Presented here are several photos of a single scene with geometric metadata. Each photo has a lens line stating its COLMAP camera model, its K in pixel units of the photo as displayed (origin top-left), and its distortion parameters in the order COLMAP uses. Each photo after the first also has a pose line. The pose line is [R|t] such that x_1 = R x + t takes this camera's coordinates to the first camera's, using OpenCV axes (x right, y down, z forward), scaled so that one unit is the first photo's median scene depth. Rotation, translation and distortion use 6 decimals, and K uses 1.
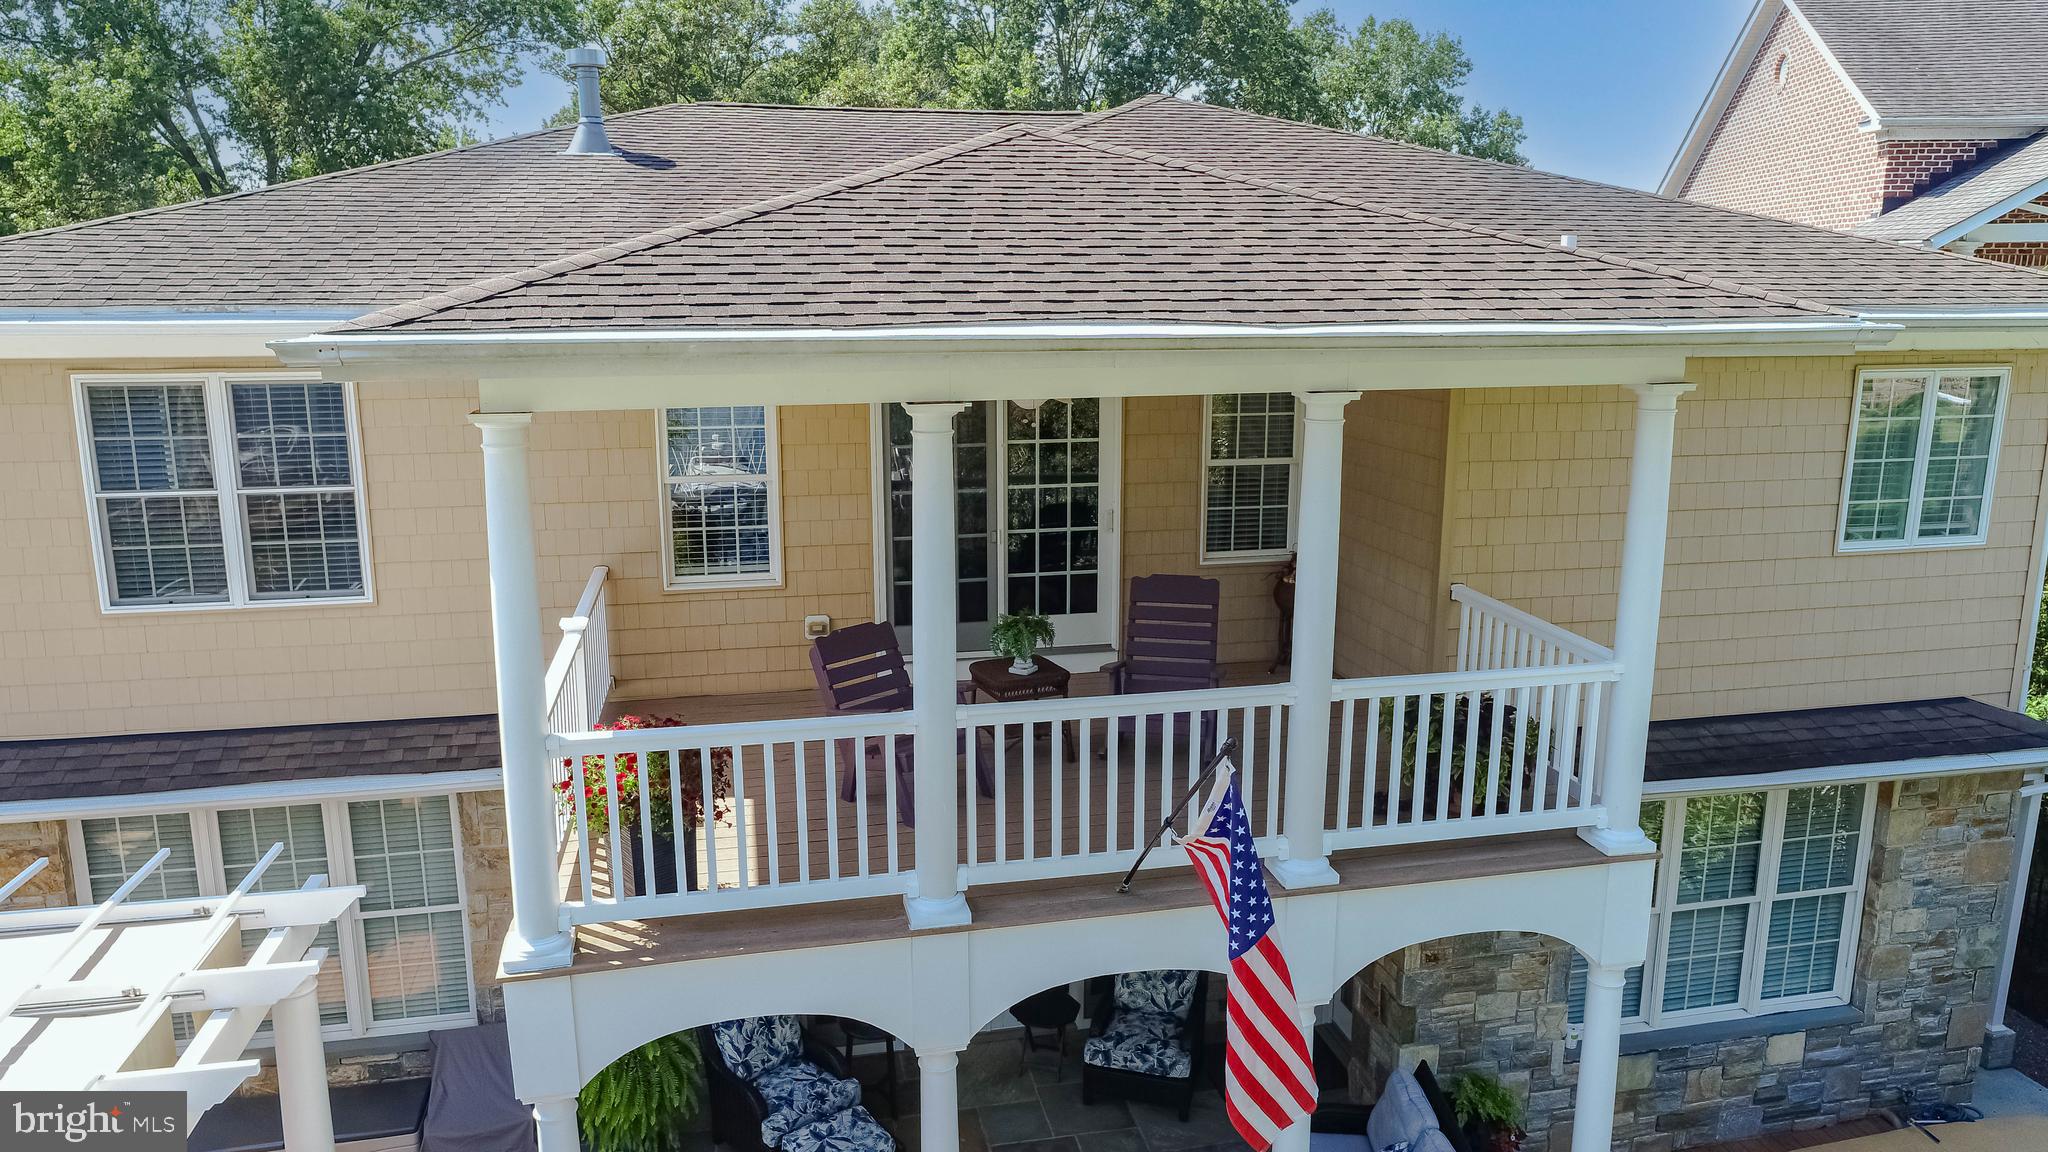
lens RADIAL K [[1382.9, 0, 1017.9], [0, 1382.9, 573.7], [0, 0, 1]] dist [-0.012553, 0.006679]
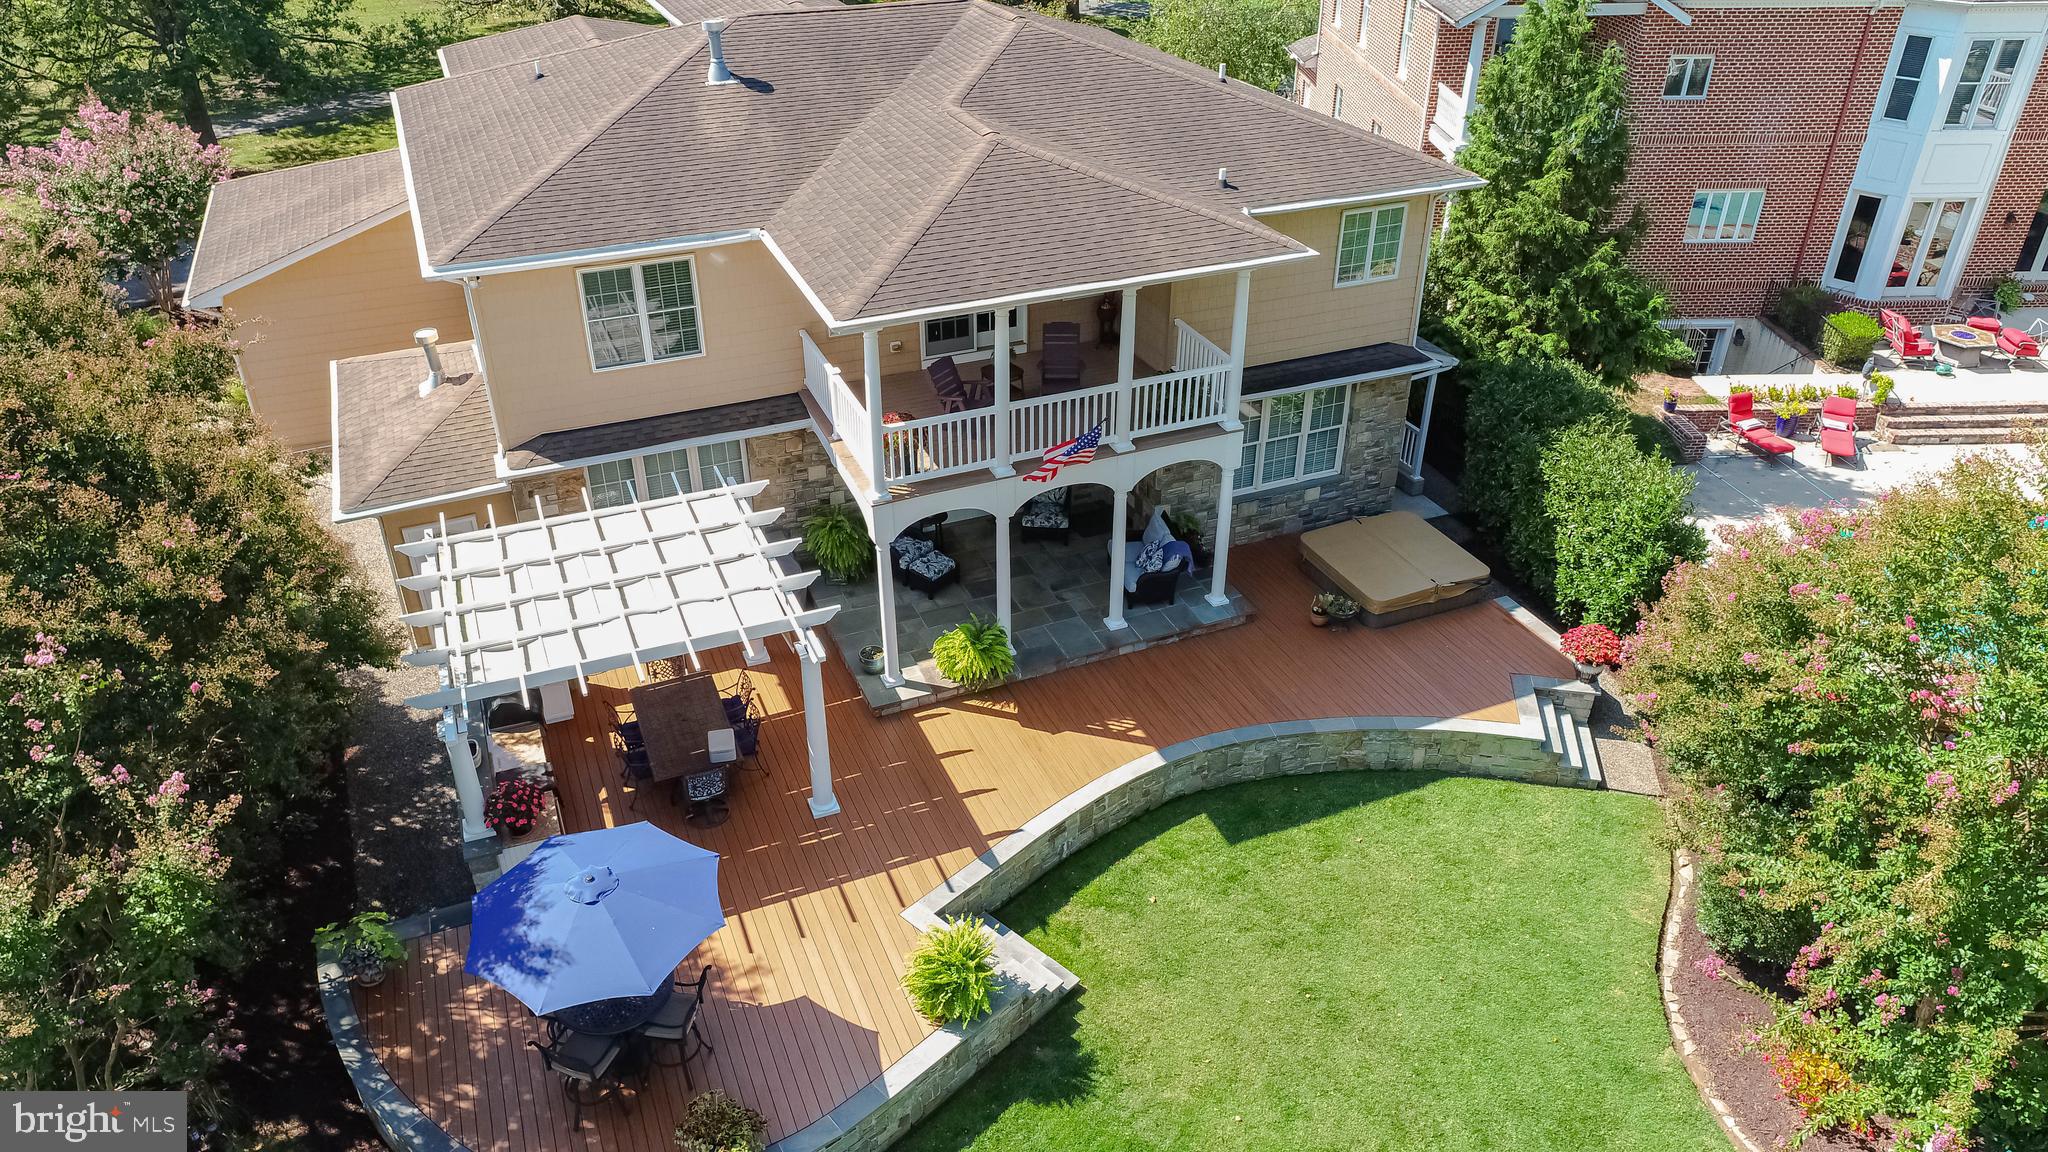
lens RADIAL K [[1382.9, 0, 1017.9], [0, 1382.9, 573.7], [0, 0, 1]] dist [-0.012553, 0.006679]
pose [[0.982283, -0.097199, 0.160225, -0.386204], [0.037866, 0.940286, 0.338273, -0.403888], [-0.183537, -0.326213, 0.927308, -1.336127]]
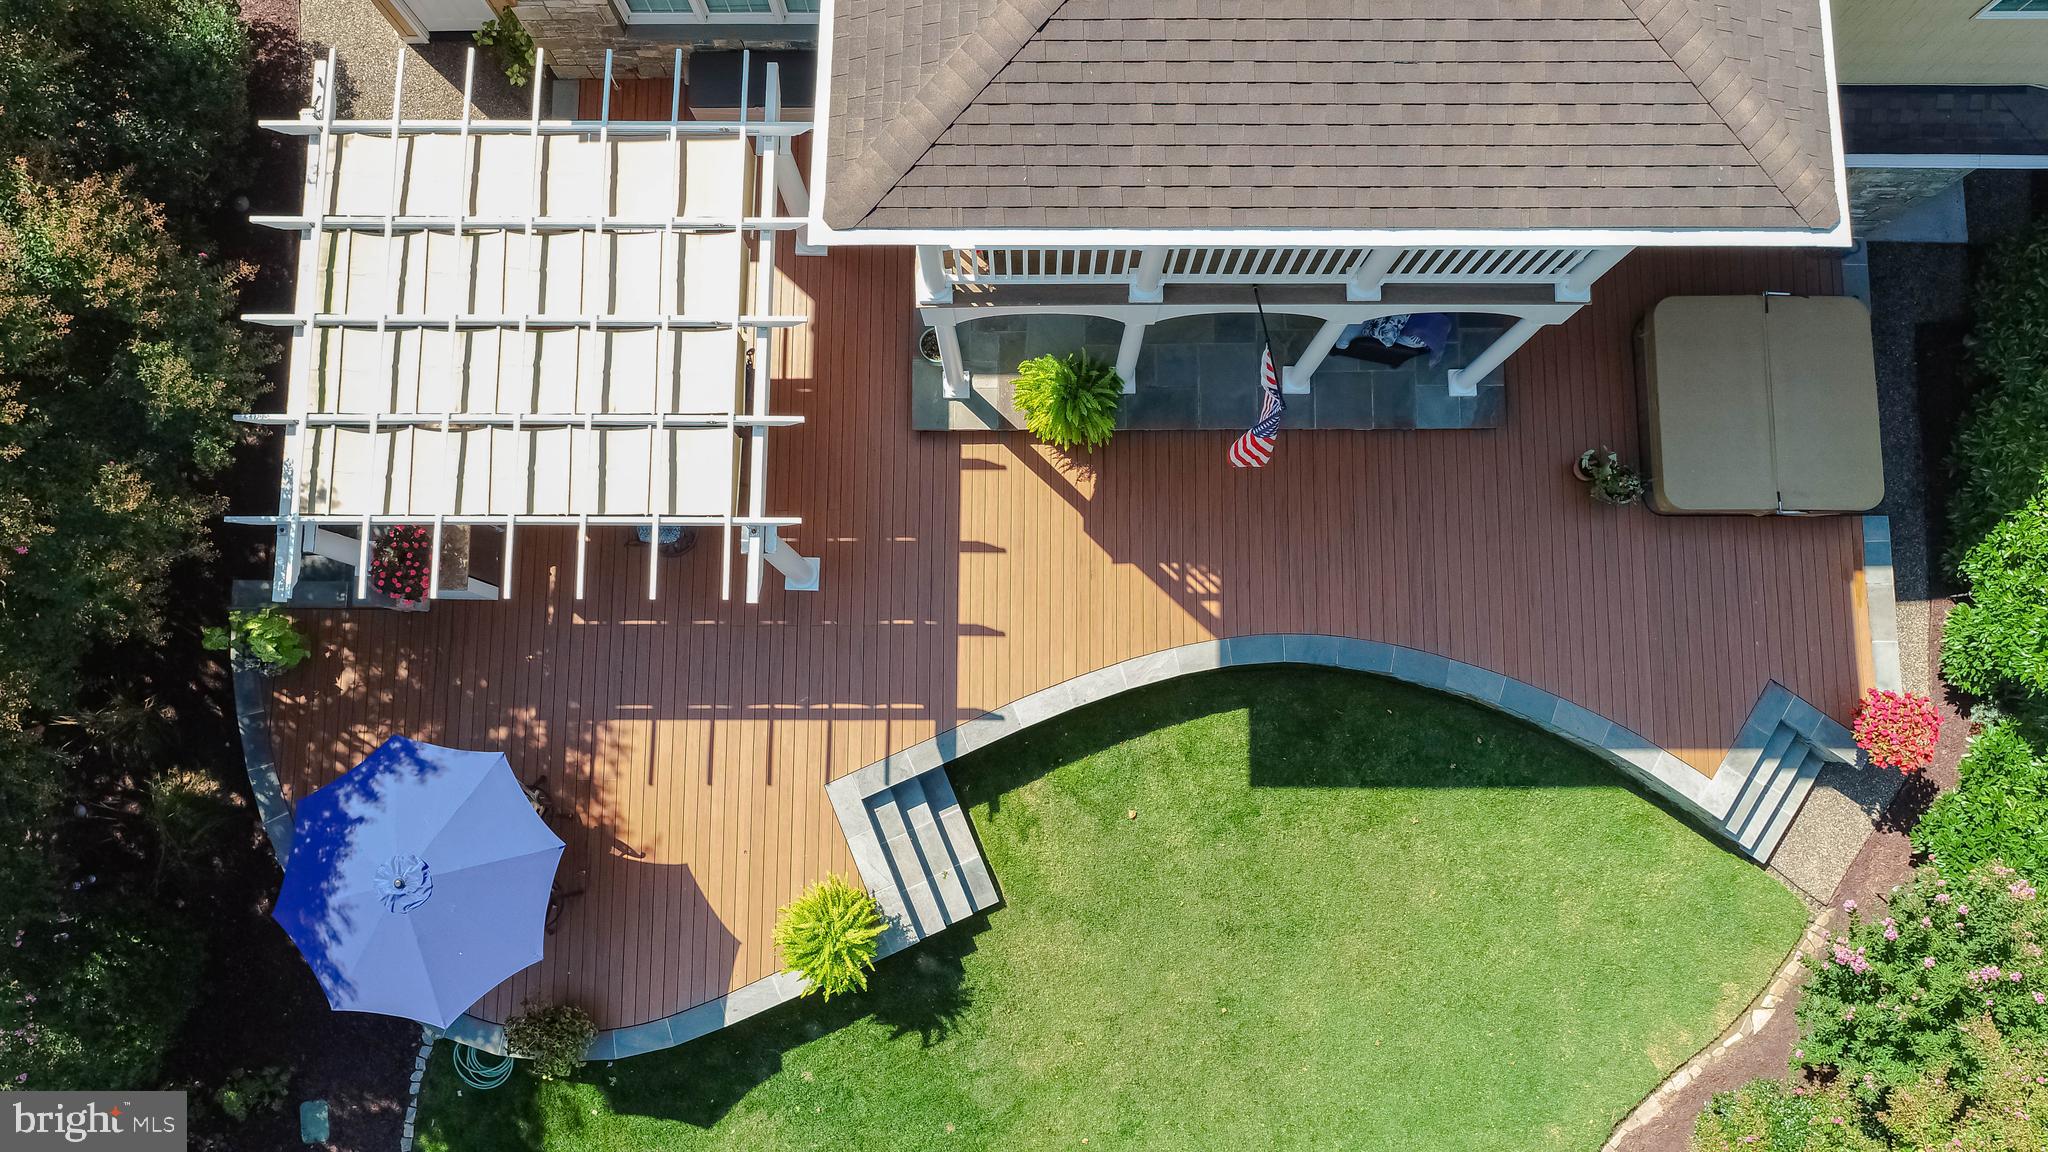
lens RADIAL K [[1356.0, 0, 1024.0], [0, 1356.0, 576.0], [0, 0, 1]] dist [-0.024150, -0.000449]
pose [[0.976369, 0.211225, -0.045686, -0.027053], [-0.030209, 0.342723, 0.938951, -0.967787], [0.213987, -0.915382, 0.341005, 0.026637]]
